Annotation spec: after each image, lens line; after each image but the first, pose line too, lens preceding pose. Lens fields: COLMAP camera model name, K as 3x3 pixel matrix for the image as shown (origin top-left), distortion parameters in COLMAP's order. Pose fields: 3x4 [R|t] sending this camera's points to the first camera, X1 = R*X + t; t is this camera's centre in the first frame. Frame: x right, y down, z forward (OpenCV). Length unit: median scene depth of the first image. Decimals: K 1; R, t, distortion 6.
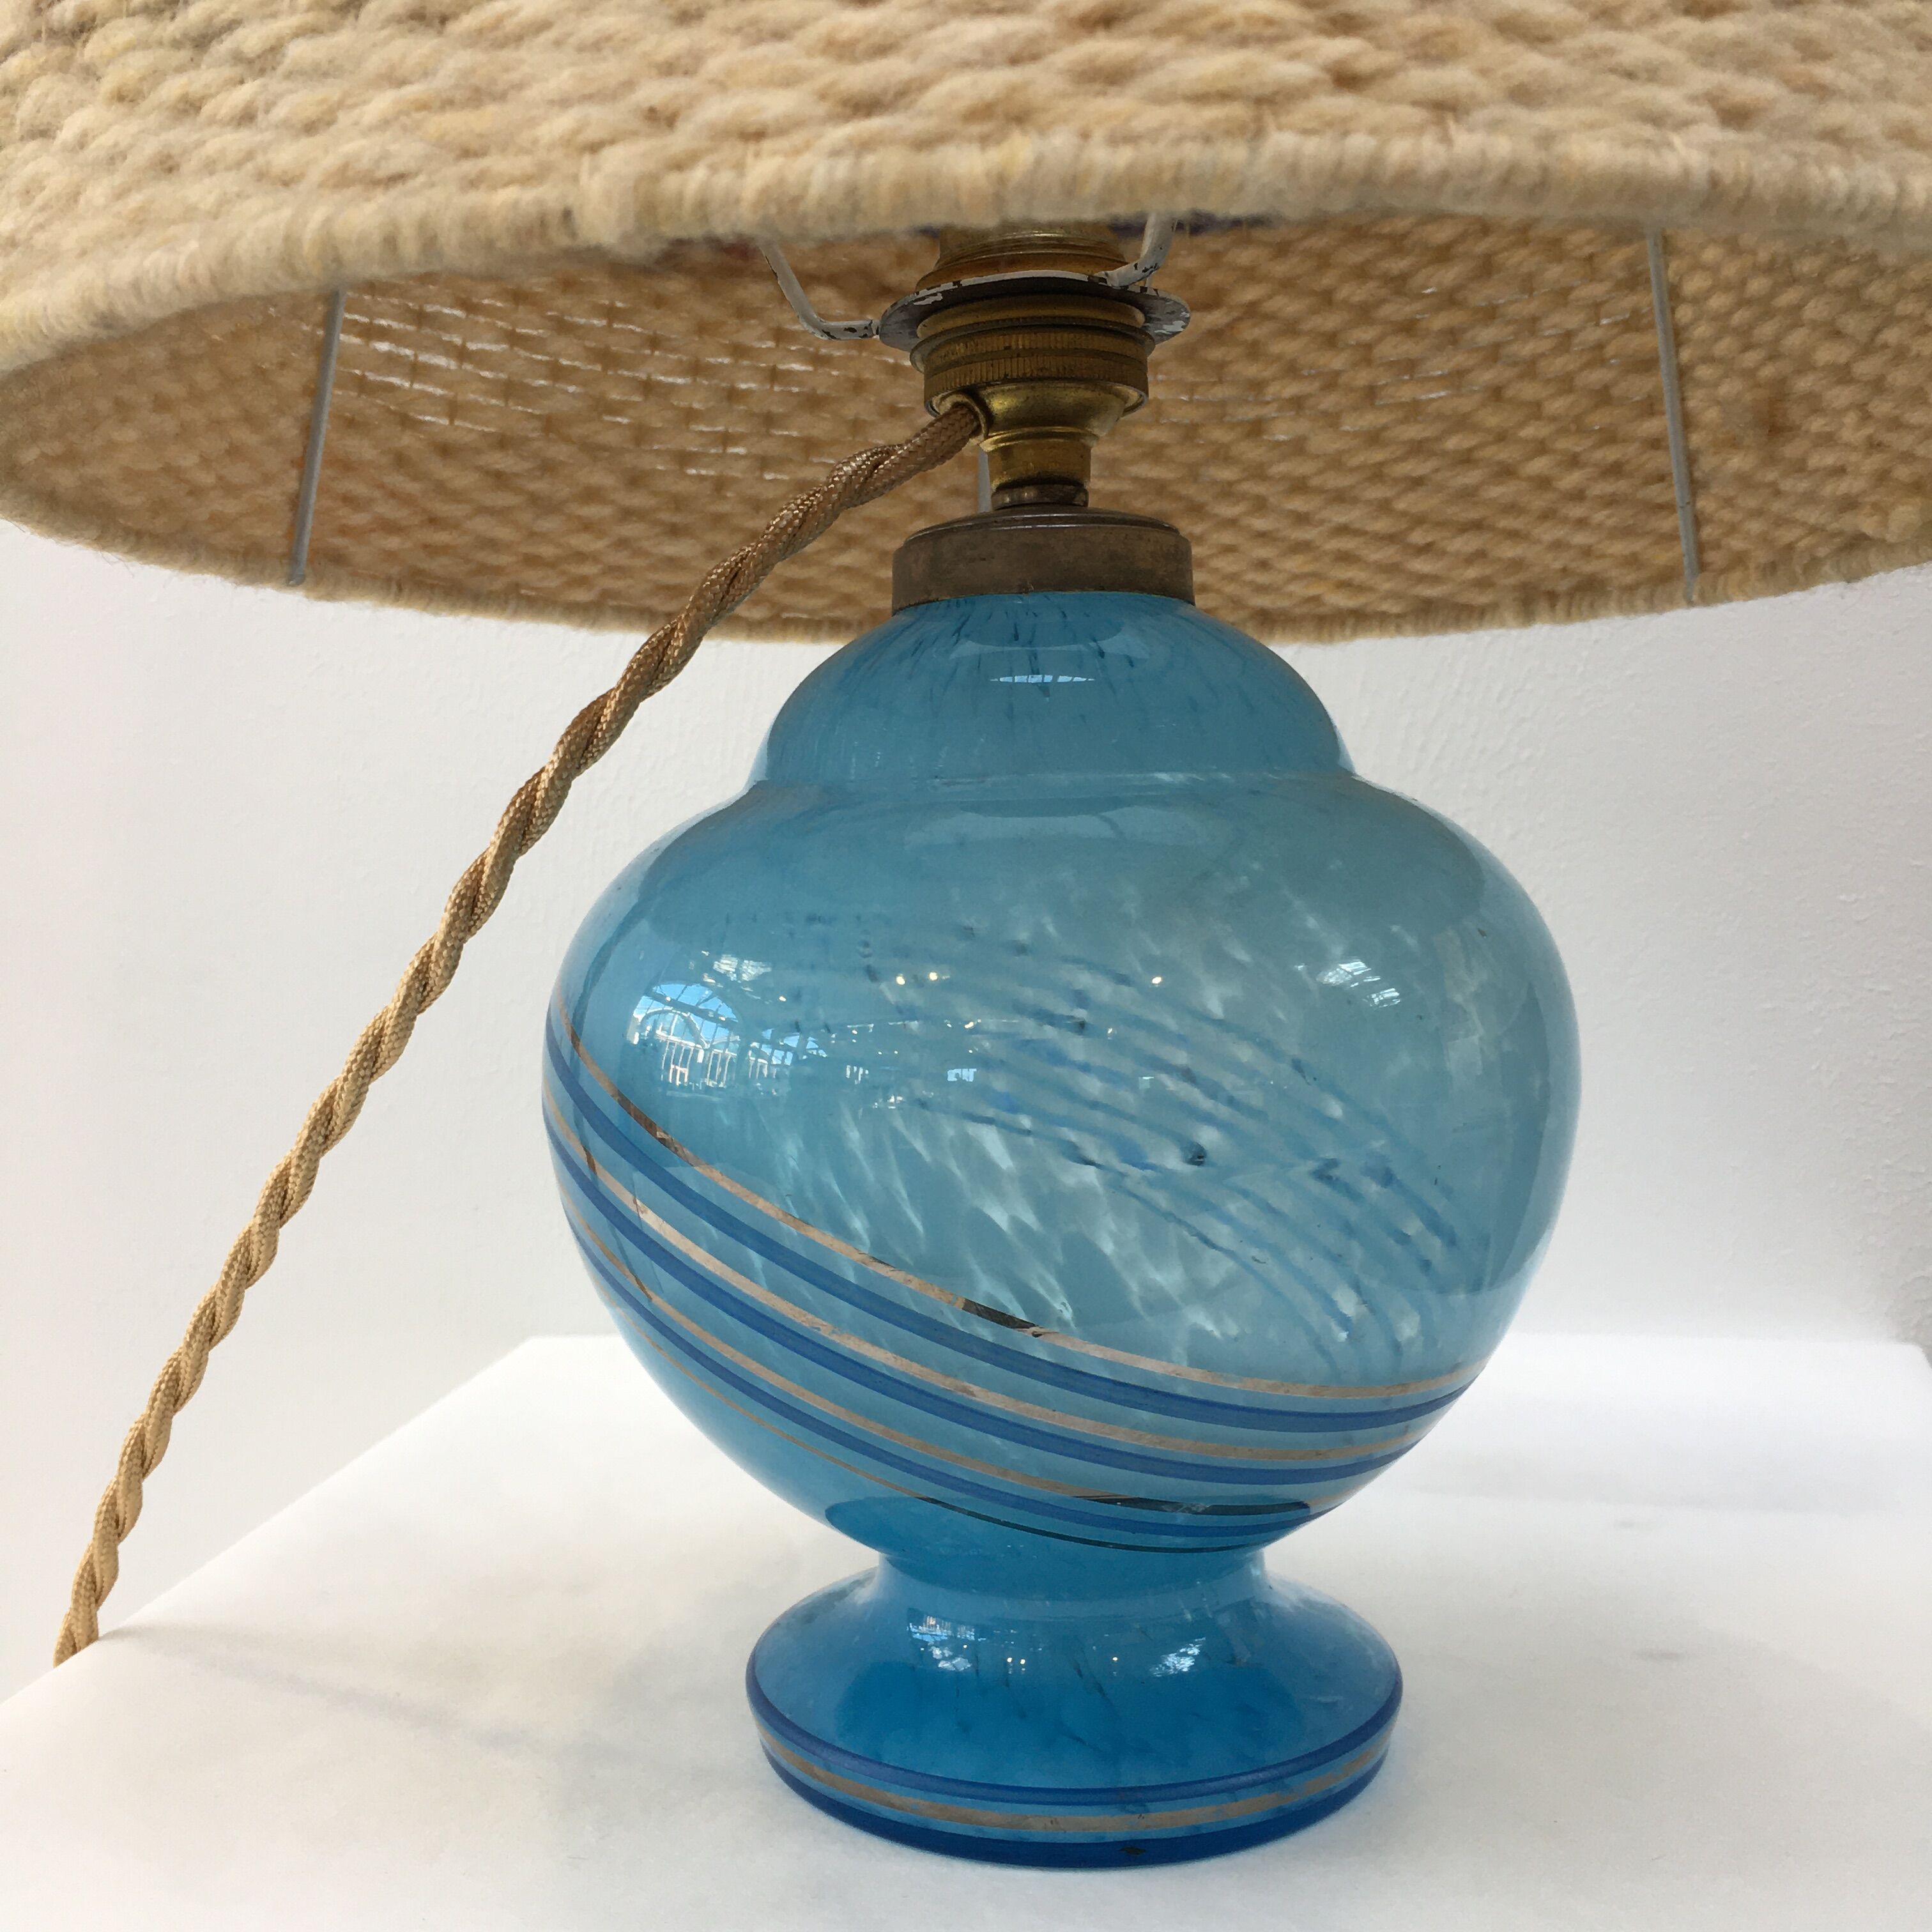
lens RADIAL K [[2216.6, 0, 967.2], [0, 2216.6, 979.4], [0, 0, 1]] dist [0.026337, 0.000000]
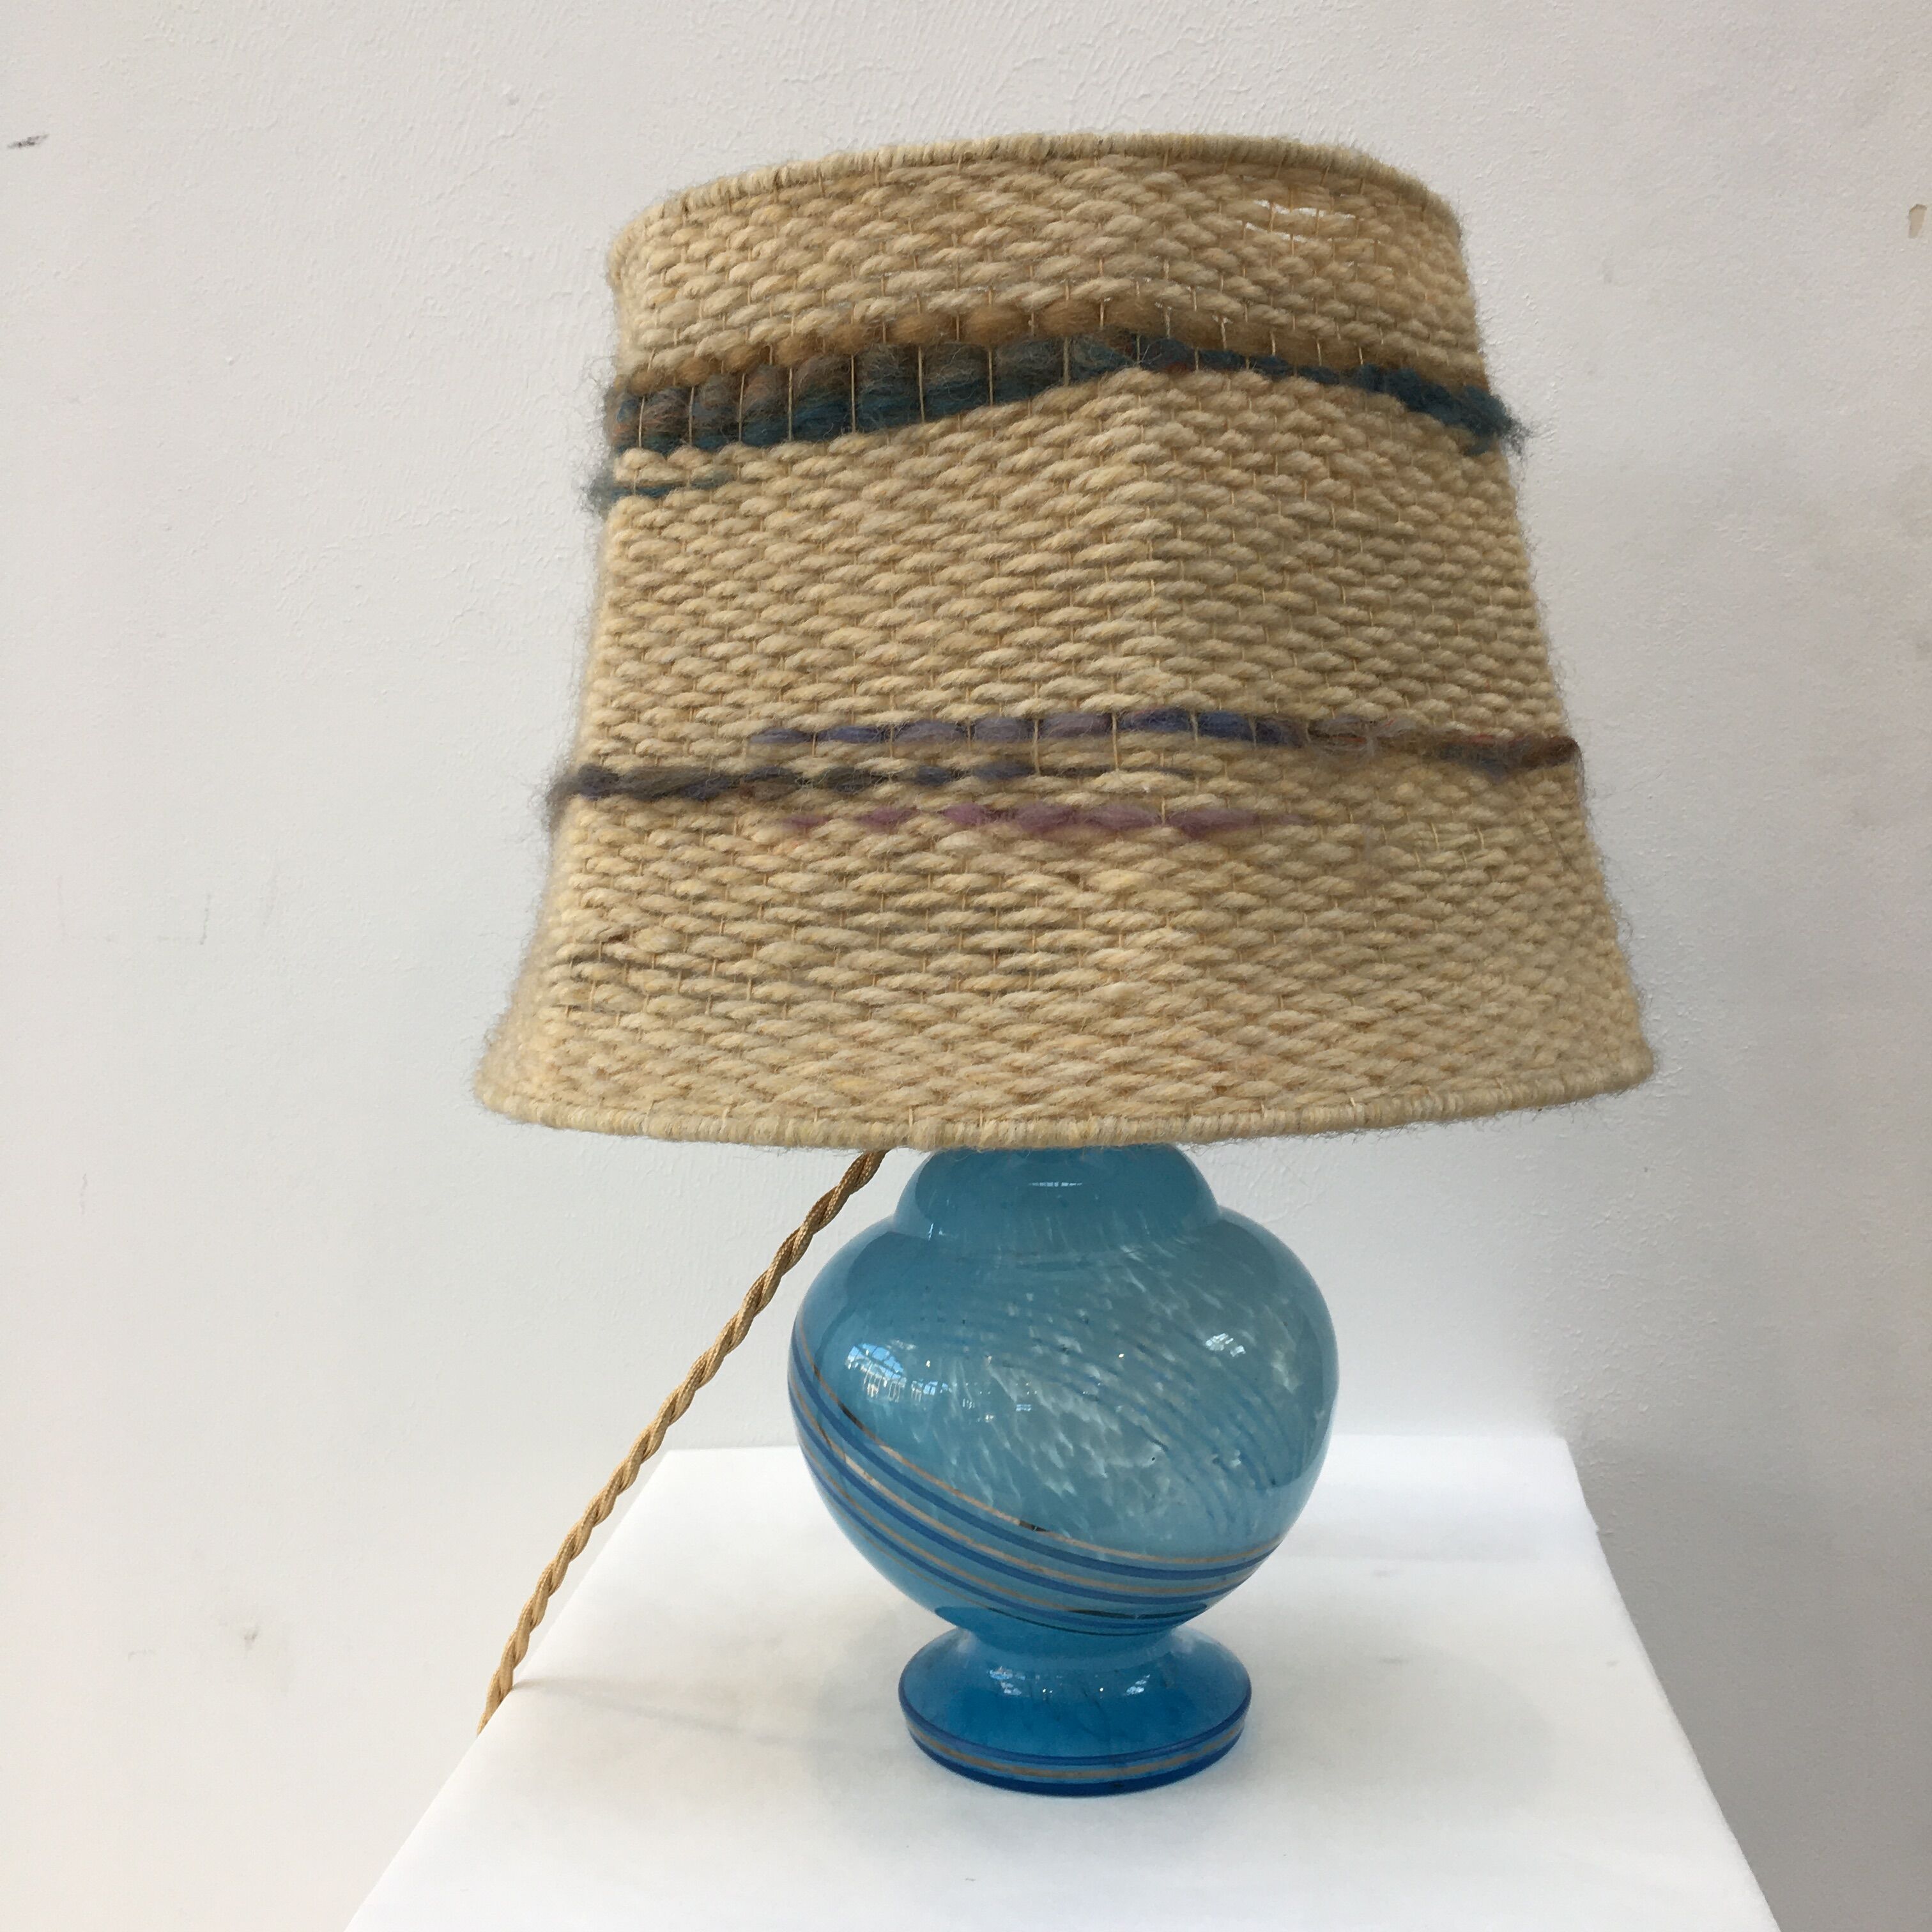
lens RADIAL K [[2216.6, 0, 950.6], [0, 2216.6, 955.3], [0, 0, 1]] dist [0.026337, 0.000000]
pose [[0.997662, -0.019817, 0.065402, -0.188208], [0.017815, 0.999359, 0.031048, -0.410058], [-0.065975, -0.029810, 0.997376, -0.939221]]
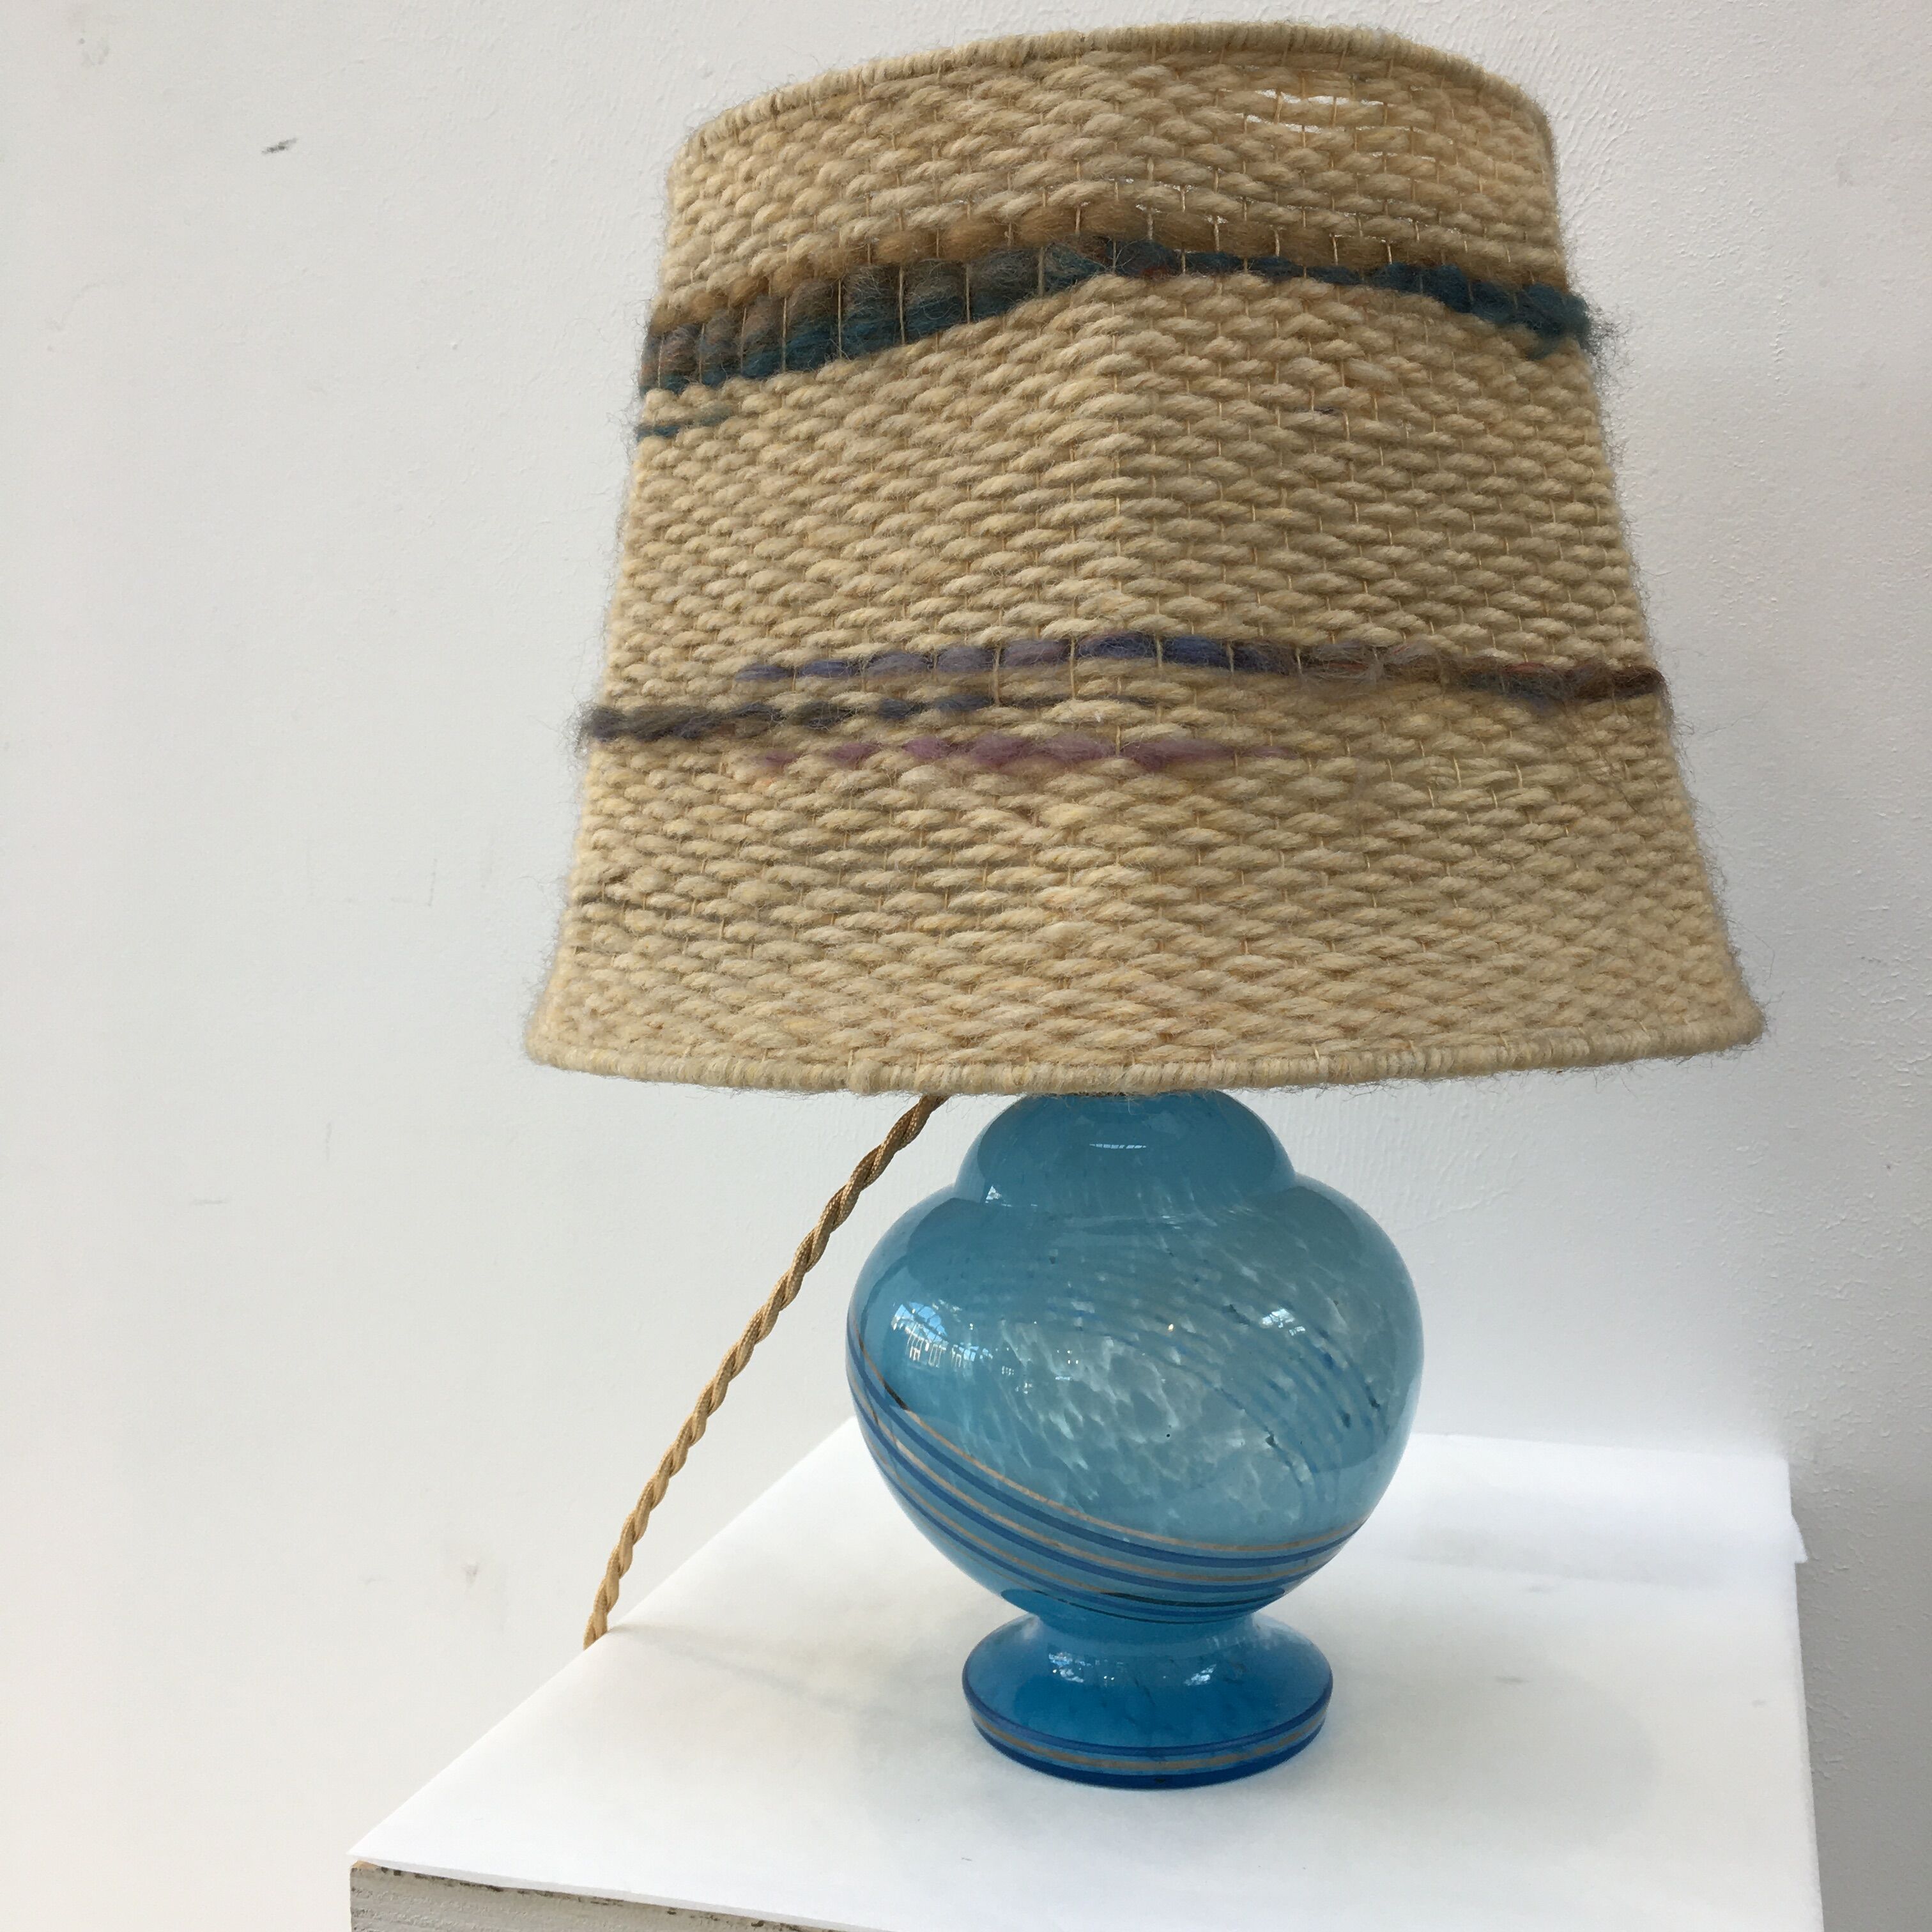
lens RADIAL K [[2216.6, 0, 960.1], [0, 2216.6, 960.6], [0, 0, 1]] dist [0.026337, 0.000000]
pose [[0.988136, -0.006353, -0.153449, 0.201972], [0.010839, 0.999537, 0.028419, -0.355928], [0.153197, -0.029745, 0.987748, -0.860649]]
